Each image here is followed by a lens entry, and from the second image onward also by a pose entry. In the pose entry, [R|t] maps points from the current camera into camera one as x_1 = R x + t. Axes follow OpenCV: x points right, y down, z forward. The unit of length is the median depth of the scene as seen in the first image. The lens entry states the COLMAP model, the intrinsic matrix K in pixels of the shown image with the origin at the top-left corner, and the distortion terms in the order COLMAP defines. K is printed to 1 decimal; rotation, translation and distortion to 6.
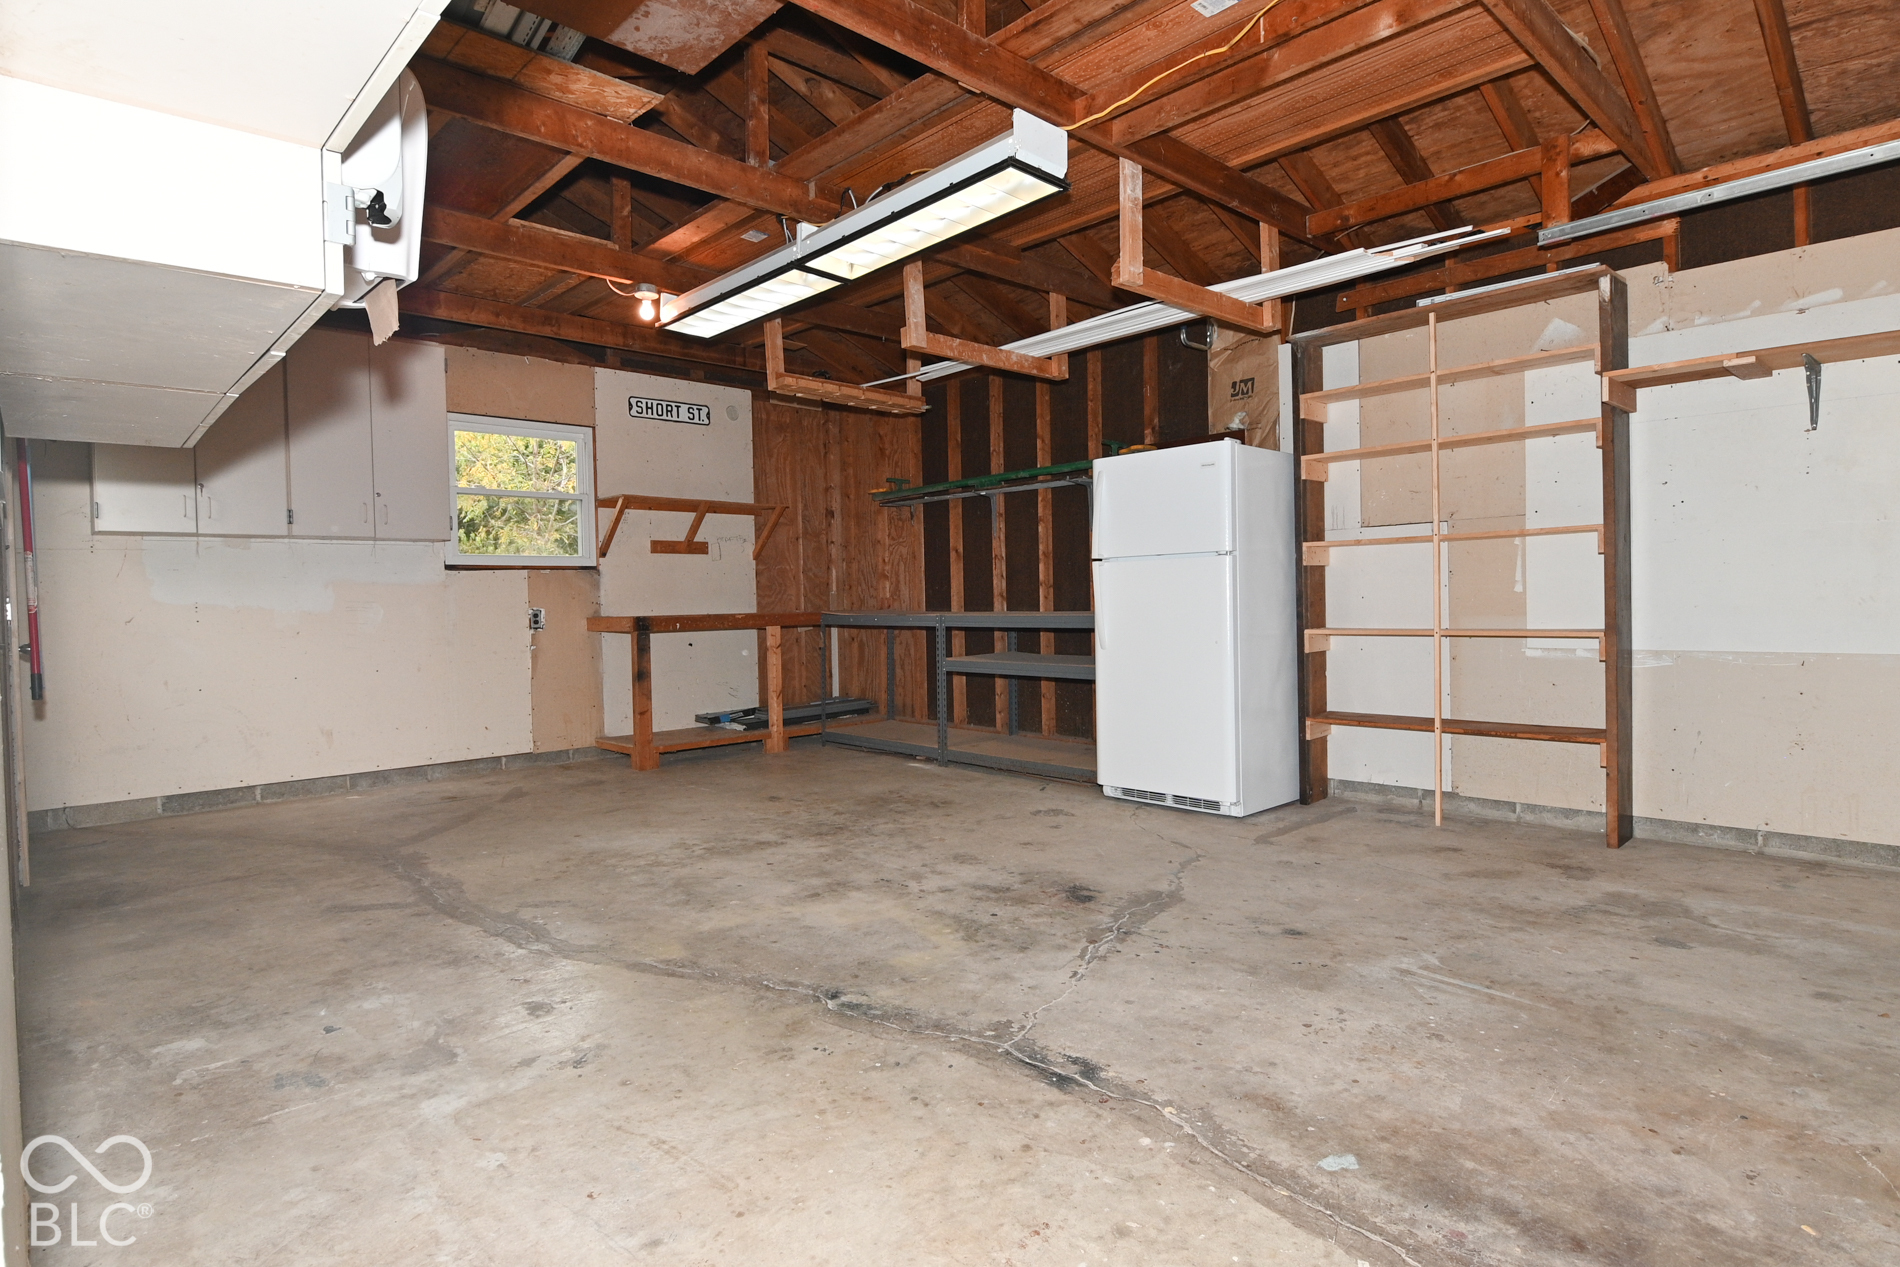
lens RADIAL K [[995.3, 0, 959.2], [0, 995.3, 622.9], [0, 0, 1]] dist [0.008615, -0.017269]
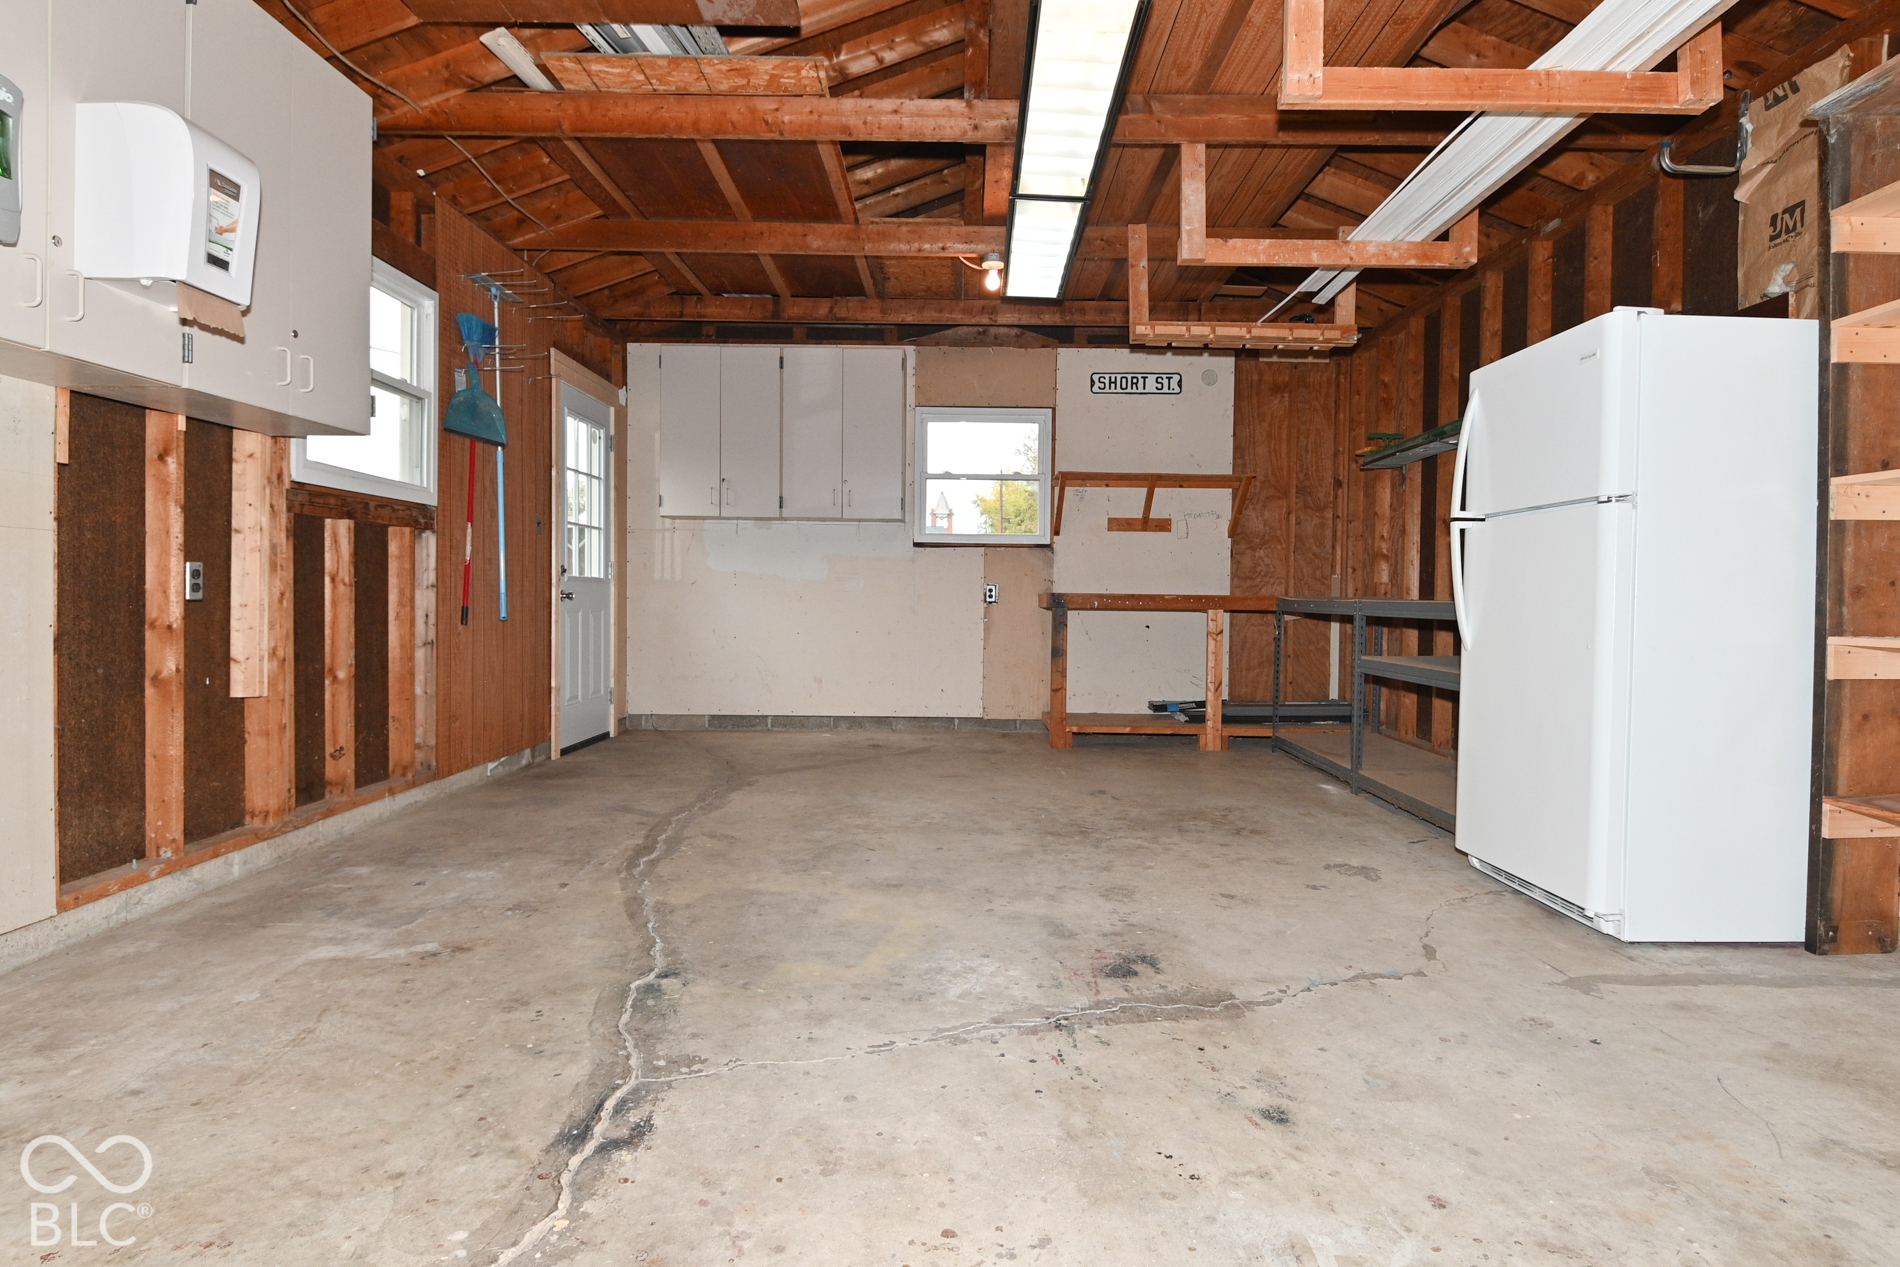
lens RADIAL K [[995.3, 0, 959.6], [0, 995.3, 618.8], [0, 0, 1]] dist [0.008615, -0.017269]
pose [[0.724706, 0.043501, -0.687684, 0.494154], [-0.043296, 0.998908, 0.017561, 0.010427], [0.687696, 0.017047, 0.725798, 0.361302]]
